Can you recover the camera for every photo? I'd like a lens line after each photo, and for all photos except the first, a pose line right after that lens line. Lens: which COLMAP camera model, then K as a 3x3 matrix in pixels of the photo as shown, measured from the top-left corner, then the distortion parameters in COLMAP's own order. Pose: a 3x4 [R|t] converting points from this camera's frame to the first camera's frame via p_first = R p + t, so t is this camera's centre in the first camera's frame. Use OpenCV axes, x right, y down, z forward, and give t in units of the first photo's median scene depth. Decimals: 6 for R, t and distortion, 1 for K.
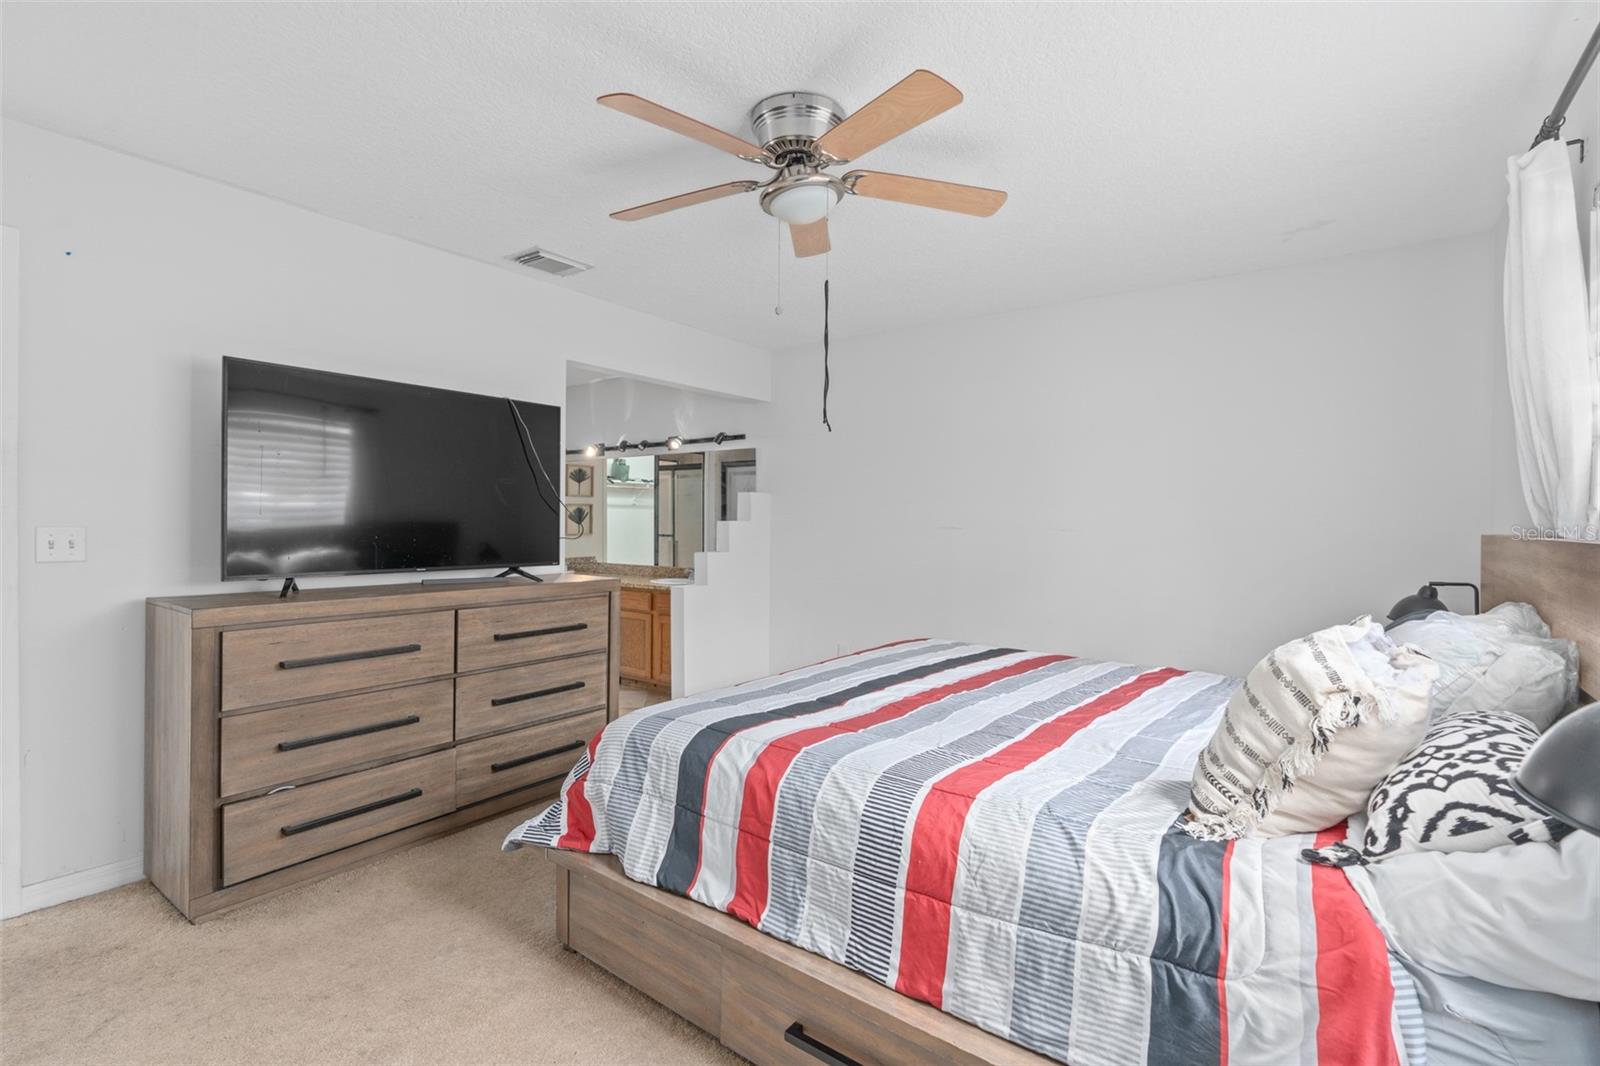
lens RADIAL K [[717.7, 0, 793.2], [0, 717.7, 536.6], [0, 0, 1]] dist [-0.006541, -0.000078]
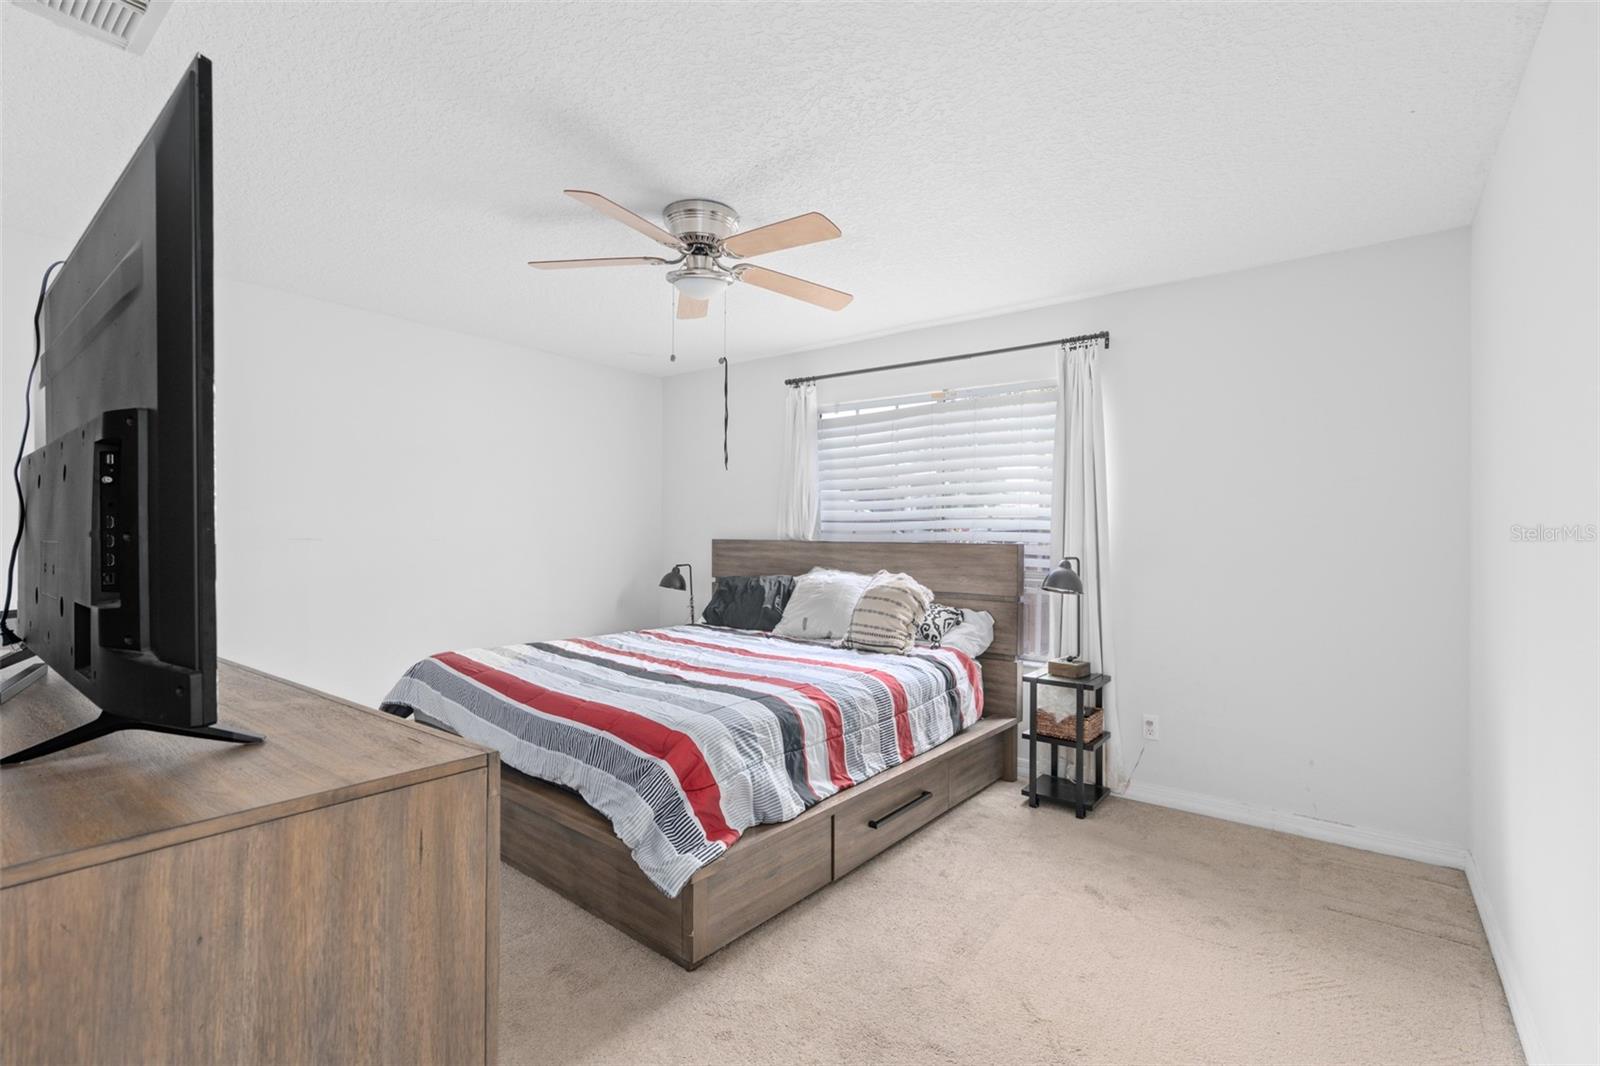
lens RADIAL K [[719.7, 0, 797.7], [0, 719.7, 537.5], [0, 0, 1]] dist [-0.000092, 0.000533]
pose [[0.029647, -0.010712, 0.999503, -1.727986], [0.010898, 0.999887, 0.010393, -0.041226], [-0.999501, 0.010585, 0.029760, 1.093164]]
